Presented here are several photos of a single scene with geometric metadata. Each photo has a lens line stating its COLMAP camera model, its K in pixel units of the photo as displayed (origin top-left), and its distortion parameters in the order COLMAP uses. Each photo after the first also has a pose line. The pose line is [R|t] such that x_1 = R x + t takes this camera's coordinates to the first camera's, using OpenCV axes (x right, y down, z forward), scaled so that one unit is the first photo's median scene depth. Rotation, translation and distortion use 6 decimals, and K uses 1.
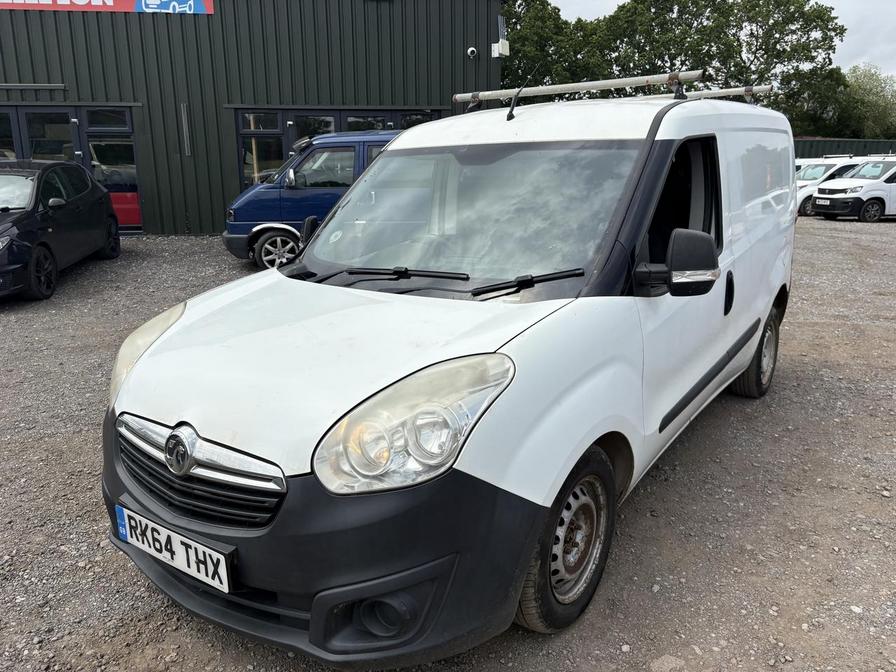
lens RADIAL K [[743.6, 0, 448.8], [0, 743.6, 337.5], [0, 0, 1]] dist [0.015988, -0.014957]
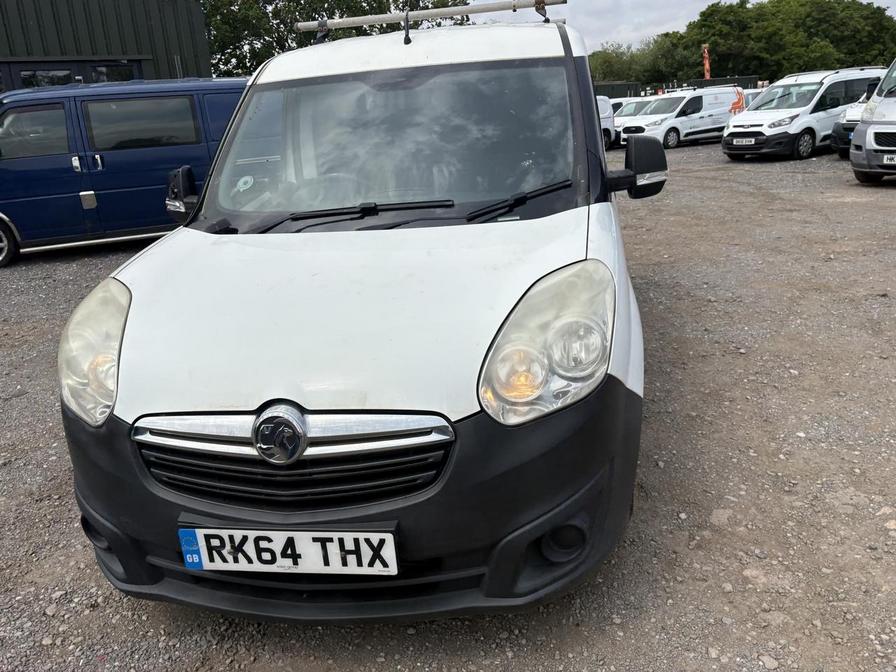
lens RADIAL K [[743.6, 0, 448.9], [0, 743.6, 335.5], [0, 0, 1]] dist [0.015988, -0.014957]
pose [[0.874169, -0.182511, 0.450021, -0.534124], [0.163935, 0.983197, 0.080302, 0.009894], [-0.457115, 0.003577, 0.889400, 0.186377]]
